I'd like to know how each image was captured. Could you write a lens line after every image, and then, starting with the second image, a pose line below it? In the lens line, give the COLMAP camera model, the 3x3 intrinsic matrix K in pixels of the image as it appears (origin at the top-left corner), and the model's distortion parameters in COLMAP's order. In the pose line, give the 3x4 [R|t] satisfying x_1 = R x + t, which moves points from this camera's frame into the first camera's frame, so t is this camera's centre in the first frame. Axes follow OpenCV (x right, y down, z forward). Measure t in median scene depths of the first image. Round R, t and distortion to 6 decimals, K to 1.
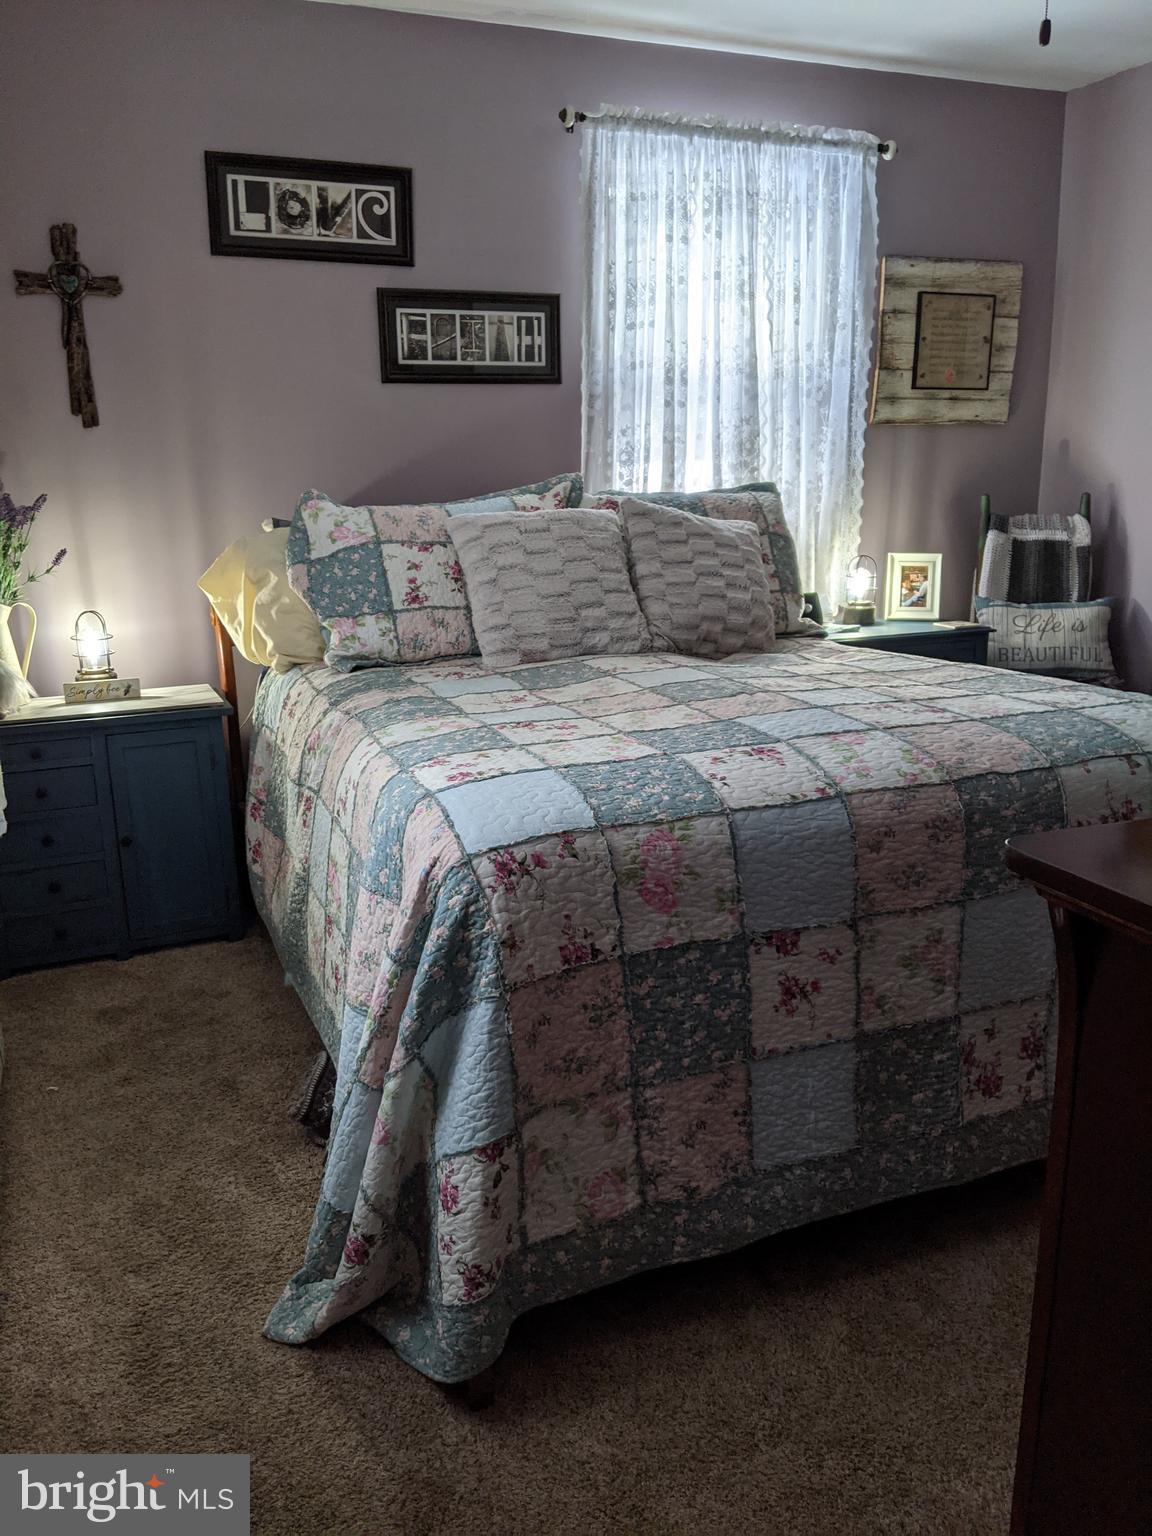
lens RADIAL K [[1229.4, 0, 577.4], [0, 1229.4, 776.8], [0, 0, 1]] dist [0.064589, -0.113648]
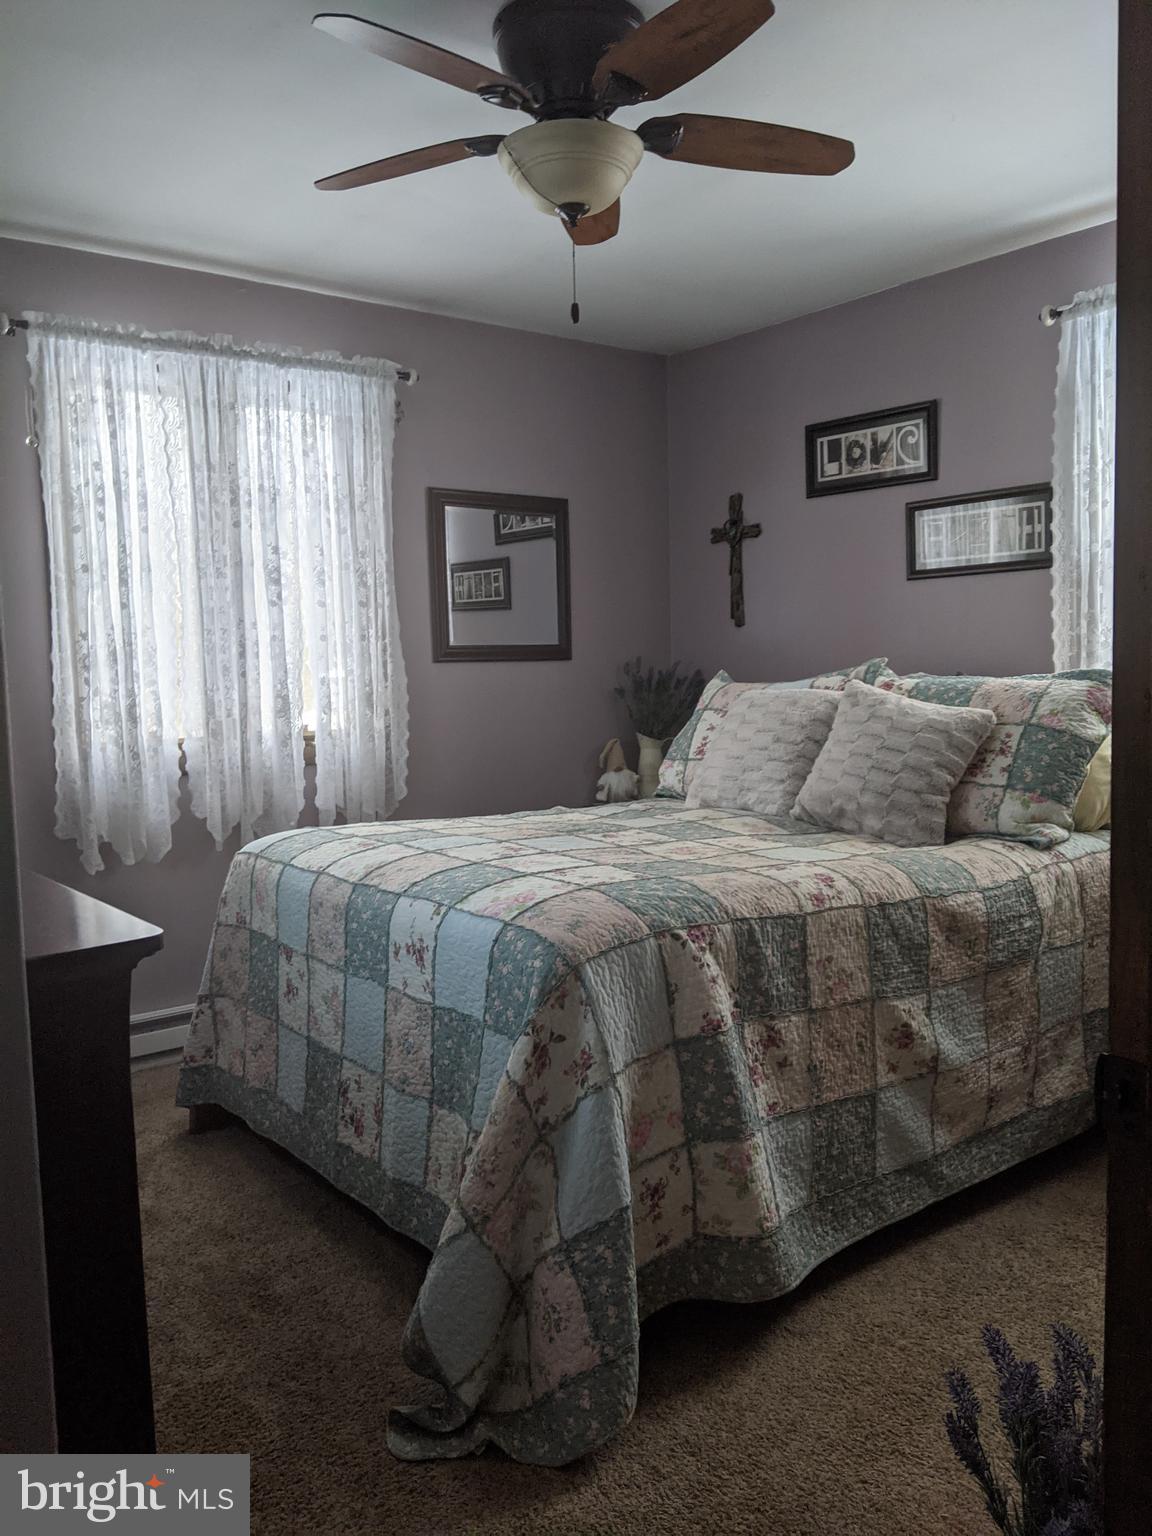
lens RADIAL K [[1229.4, 0, 578.0], [0, 1229.4, 762.2], [0, 0, 1]] dist [0.064589, -0.113648]
pose [[0.255606, 0.092846, -0.962312, 0.942157], [-0.220391, 0.974765, 0.035508, -0.132575], [0.941325, 0.203009, 0.269618, 0.455643]]
